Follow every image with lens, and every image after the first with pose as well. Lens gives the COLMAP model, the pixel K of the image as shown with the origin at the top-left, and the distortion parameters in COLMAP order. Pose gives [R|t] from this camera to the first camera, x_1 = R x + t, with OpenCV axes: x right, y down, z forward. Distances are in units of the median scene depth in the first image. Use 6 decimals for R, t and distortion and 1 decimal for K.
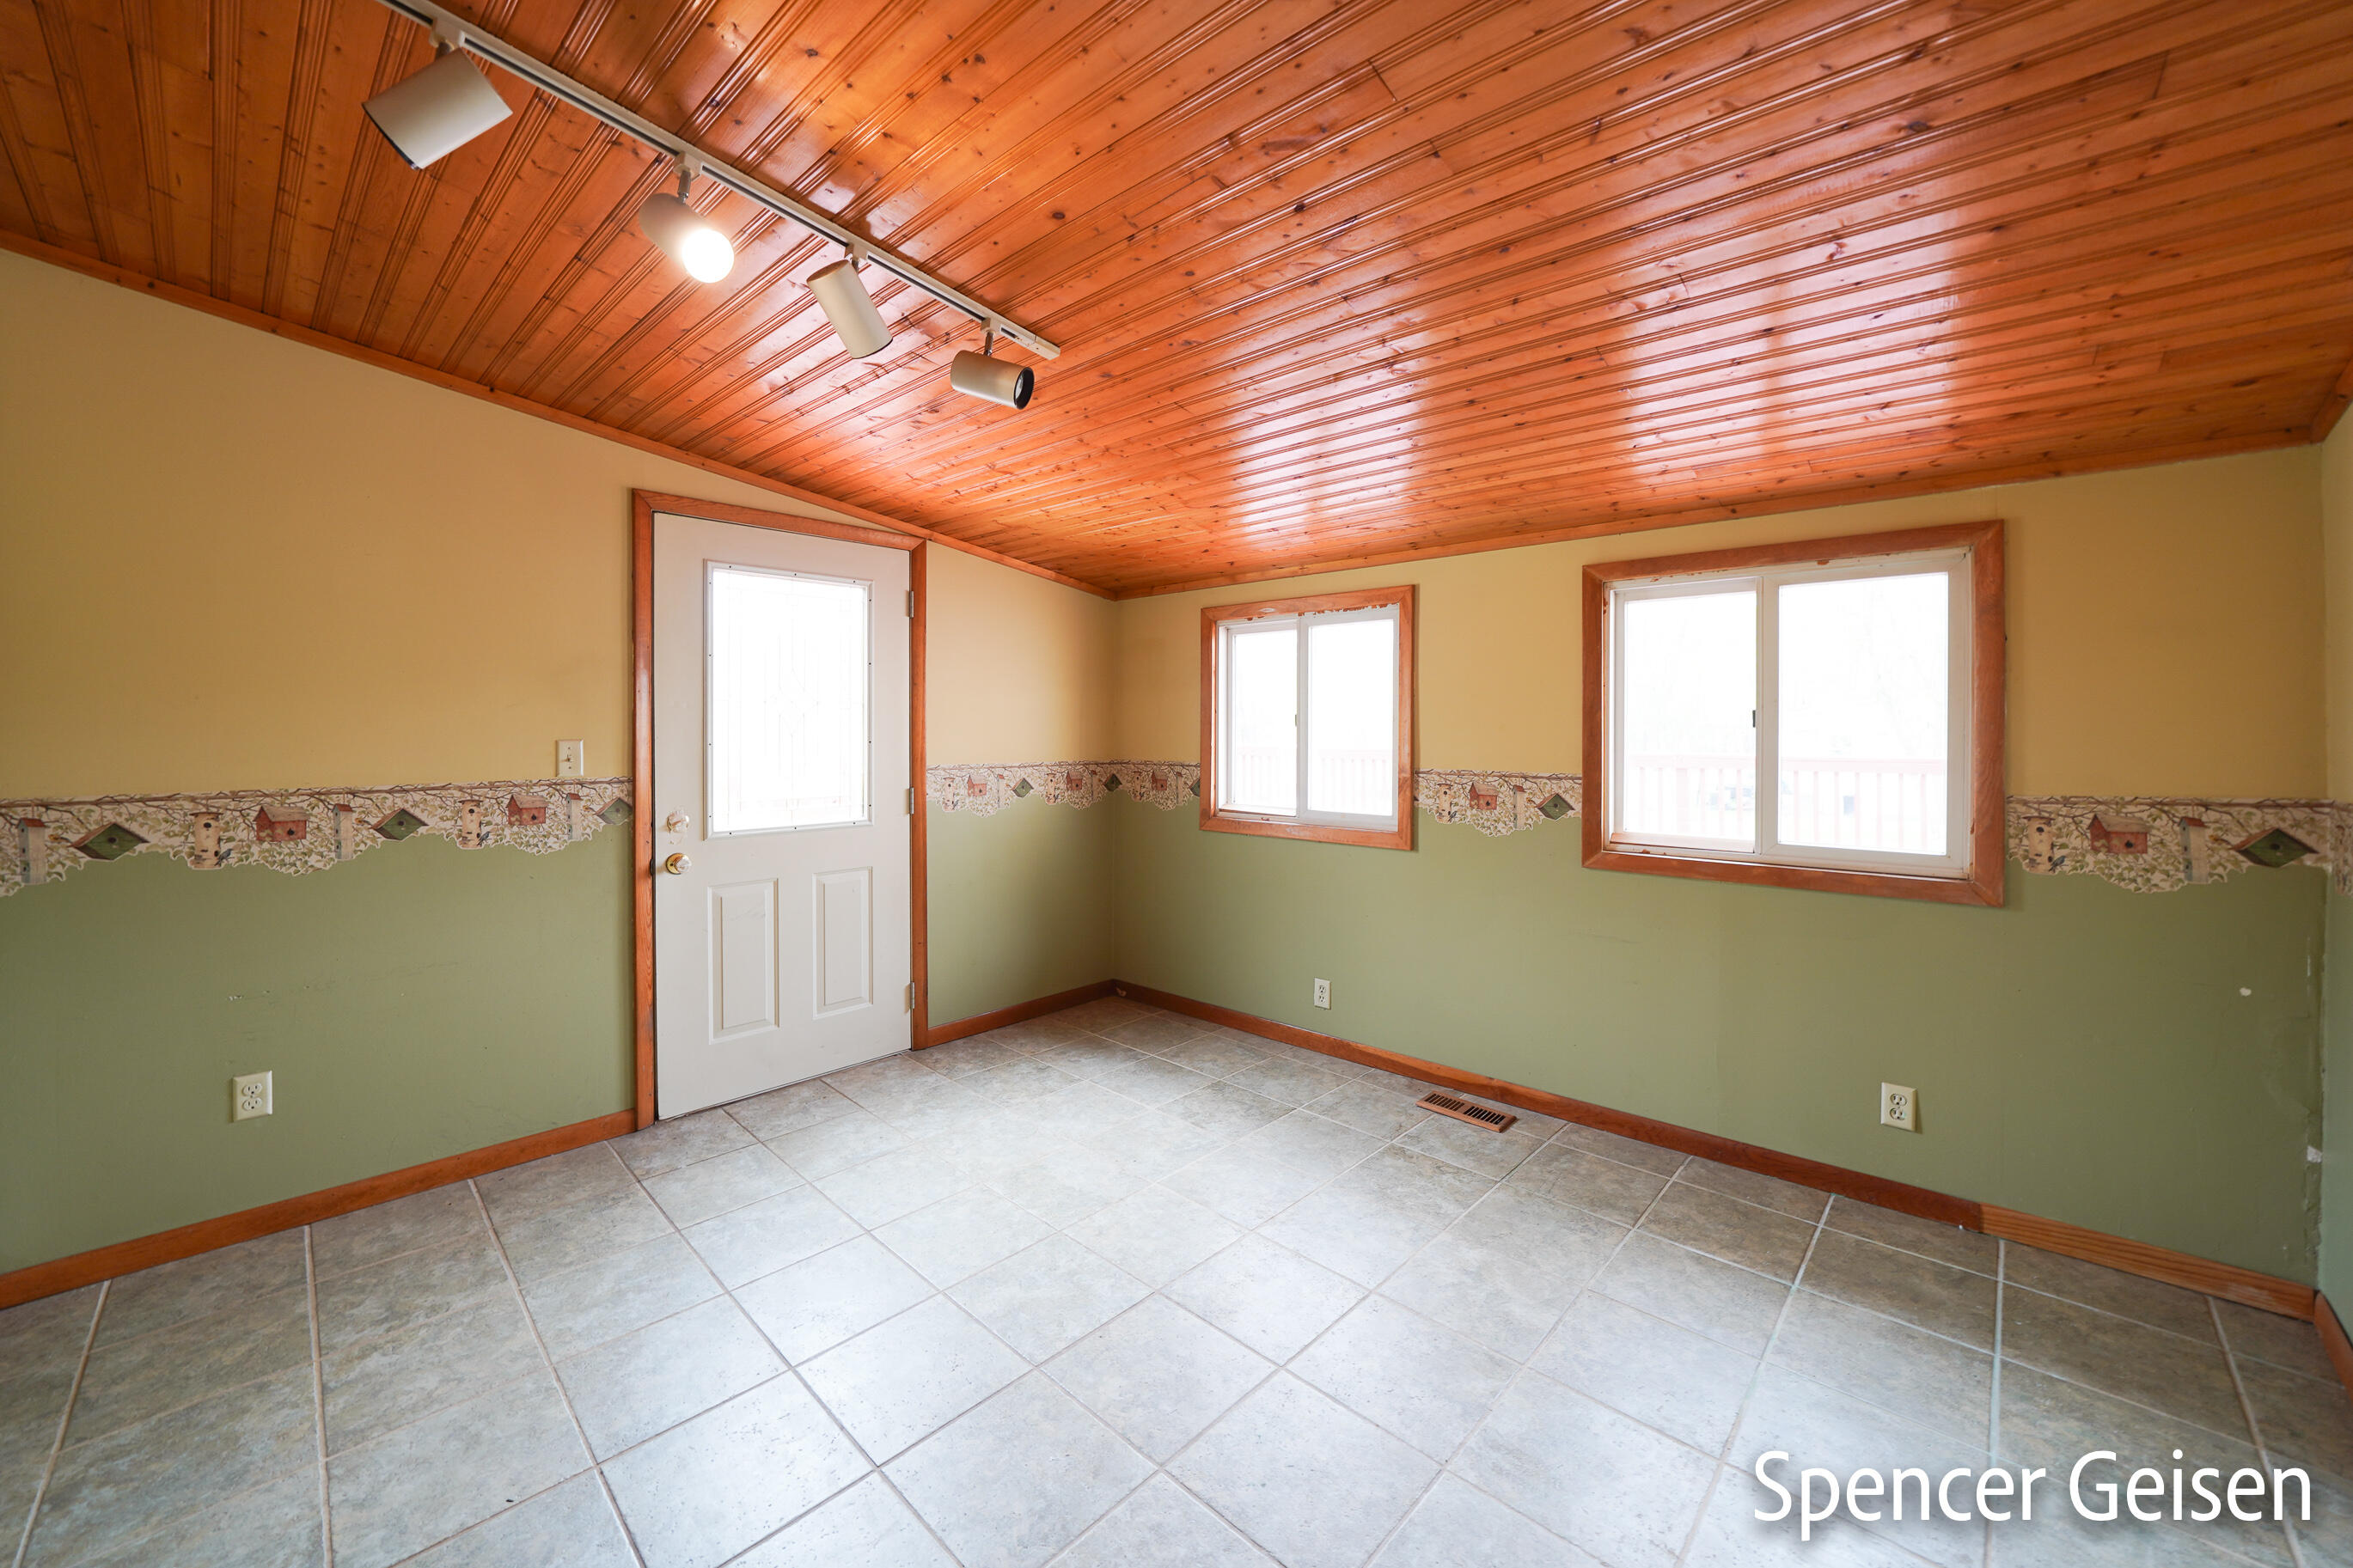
lens RADIAL K [[876.6, 0, 1132.1], [0, 876.6, 722.6], [0, 0, 1]] dist [-0.015794, -0.000027]
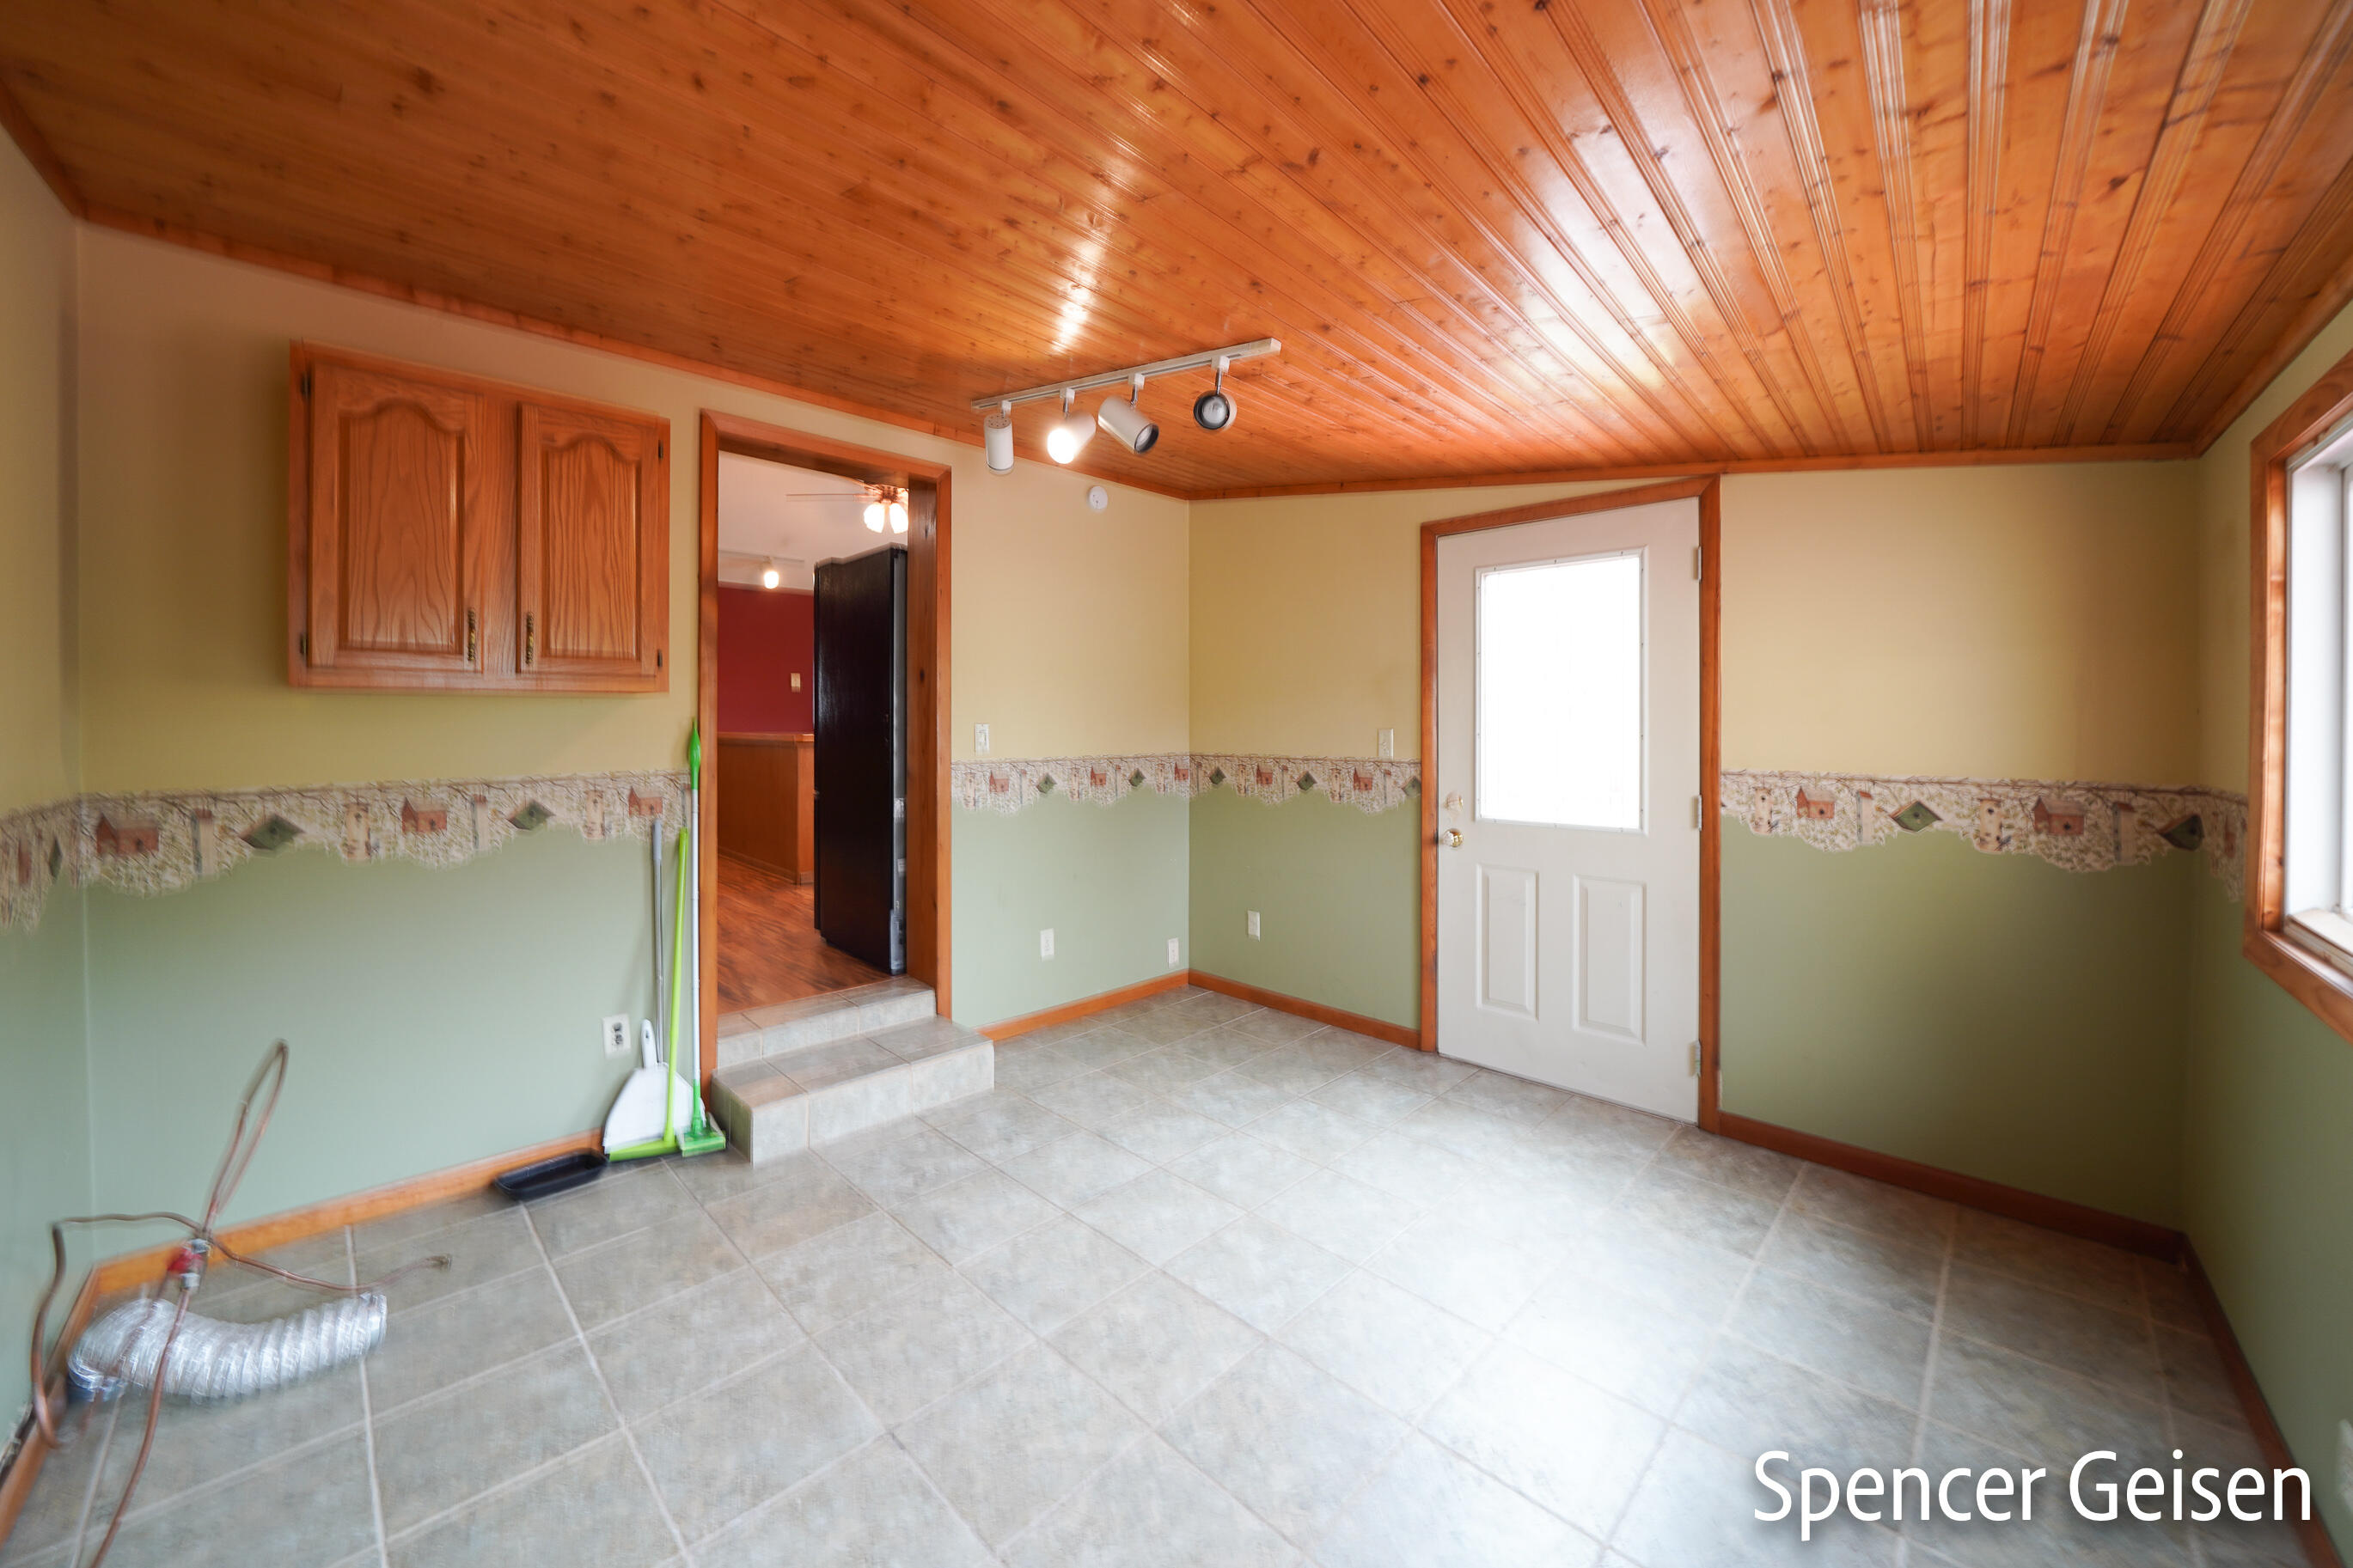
lens RADIAL K [[876.6, 0, 1132.1], [0, 876.6, 722.6], [0, 0, 1]] dist [-0.015794, -0.000027]
pose [[-0.000642, 0.003342, -0.999994, 0.571381], [0.009005, 0.999954, 0.003336, 0.001240], [0.999959, -0.009003, -0.000672, 0.524806]]
